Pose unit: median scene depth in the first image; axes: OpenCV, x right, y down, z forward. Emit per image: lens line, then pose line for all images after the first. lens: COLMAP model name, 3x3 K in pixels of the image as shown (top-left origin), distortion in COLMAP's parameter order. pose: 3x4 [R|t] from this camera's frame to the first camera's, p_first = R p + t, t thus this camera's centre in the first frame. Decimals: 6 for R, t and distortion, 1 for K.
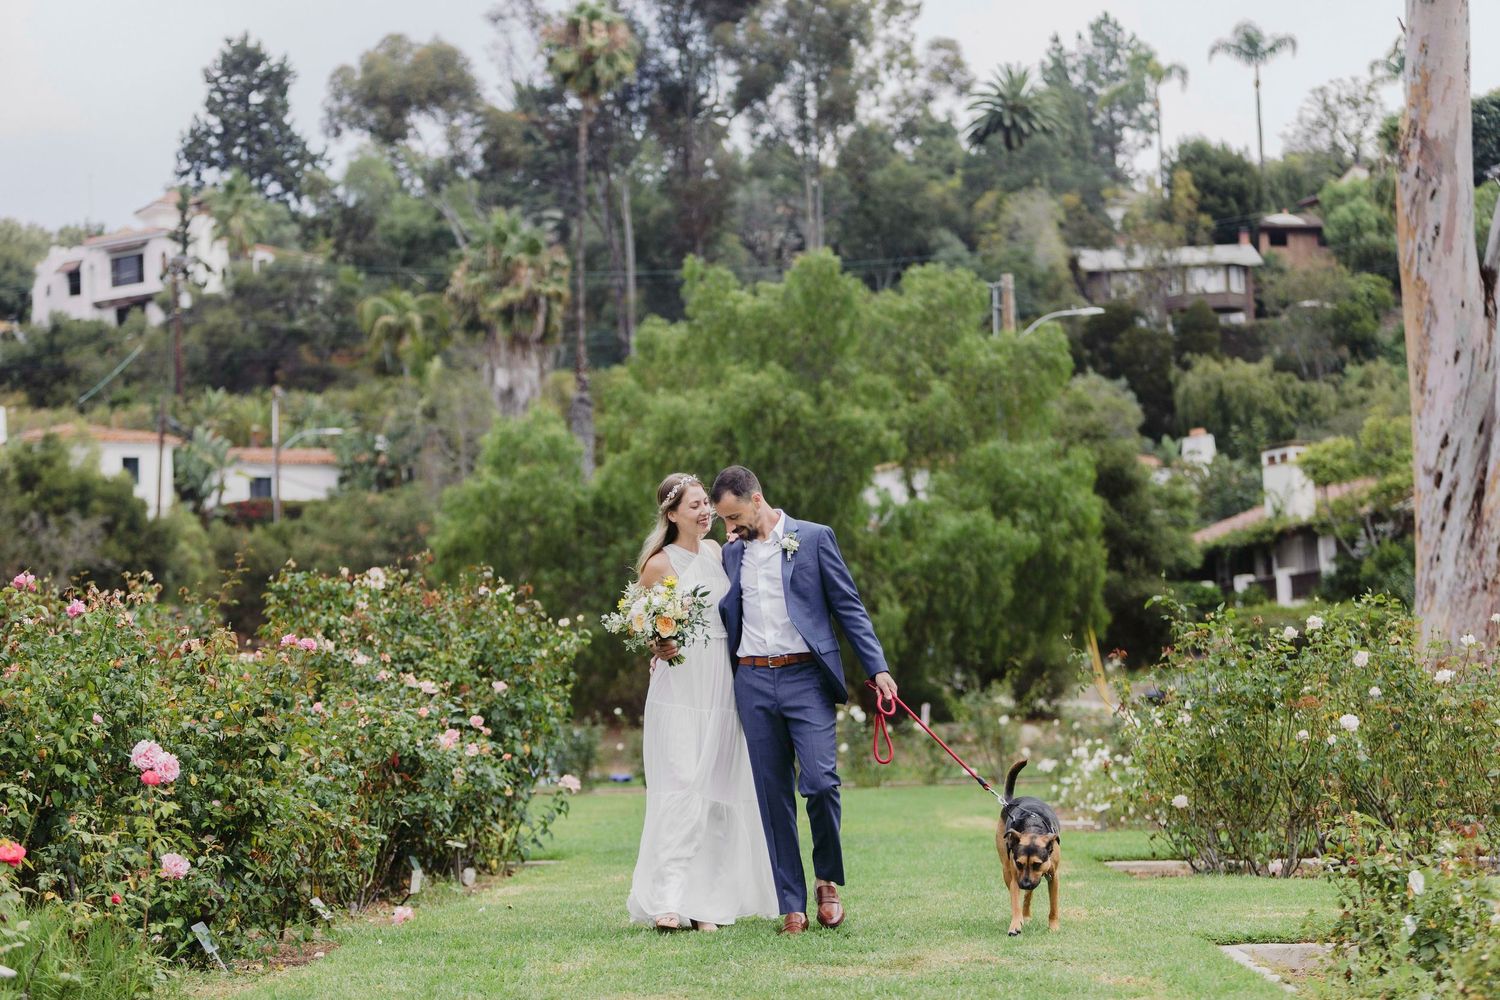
lens RADIAL K [[3620.8, 0, 750.0], [0, 3620.8, 500.0], [0, 0, 1]] dist [-0.049708, 0.425614]
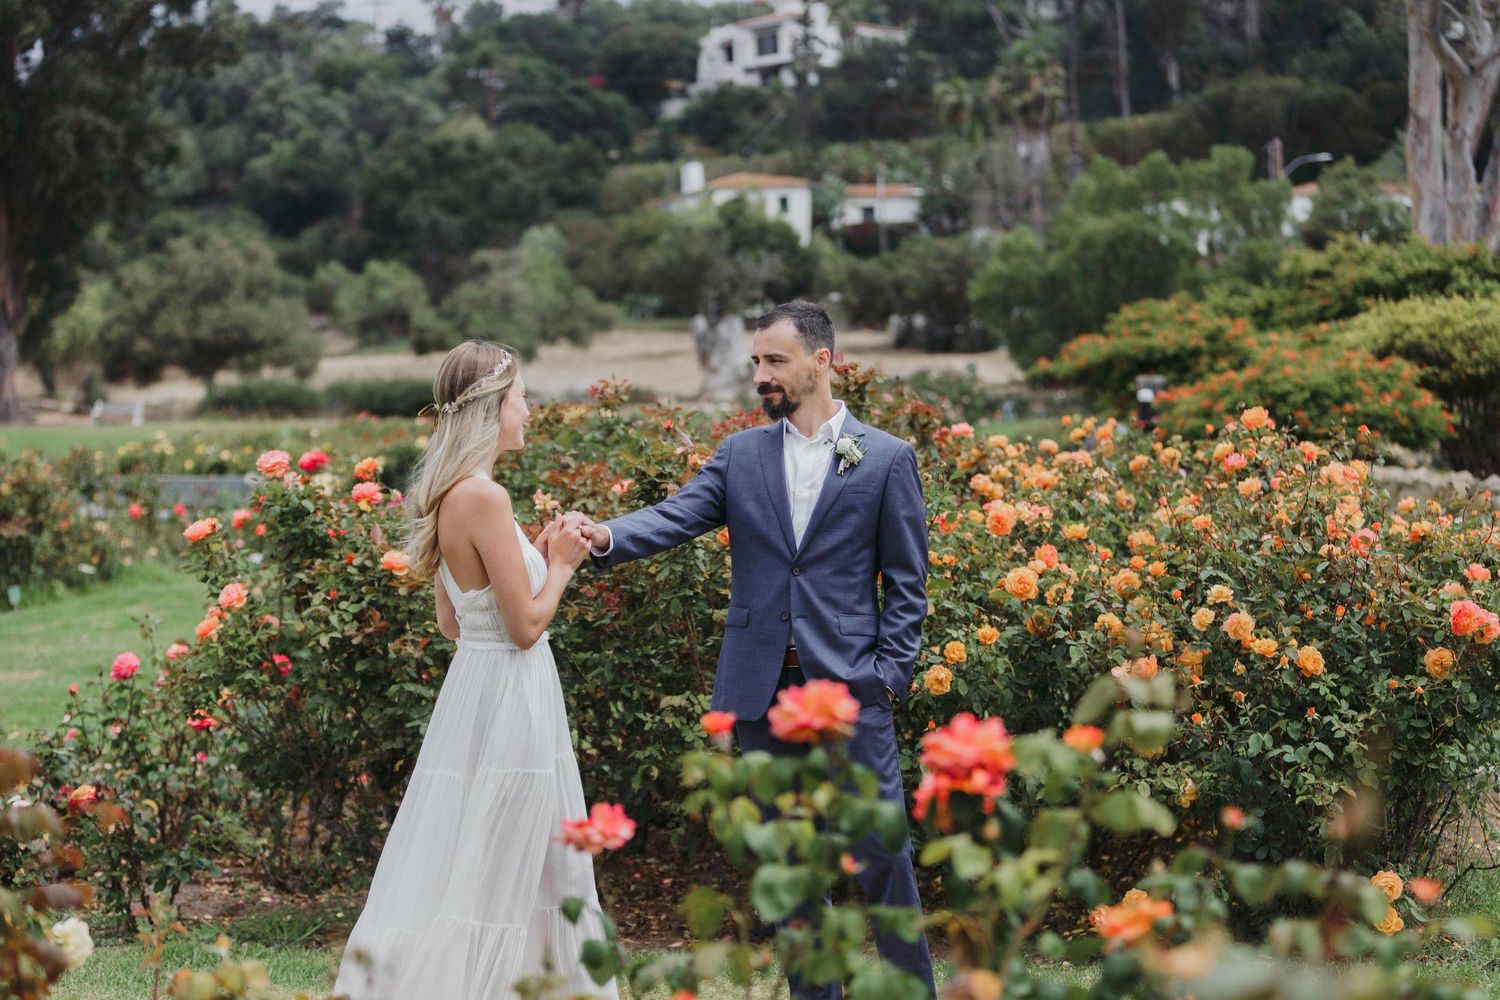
lens RADIAL K [[3336.8, 0, 750.0], [0, 3336.8, 500.0], [0, 0, 1]] dist [-0.031495, -0.526095]
pose [[0.986258, -0.005861, -0.165106, 0.039183], [0.023380, 0.994264, 0.104365, -0.027496], [0.163547, -0.106792, 0.980738, -0.335147]]
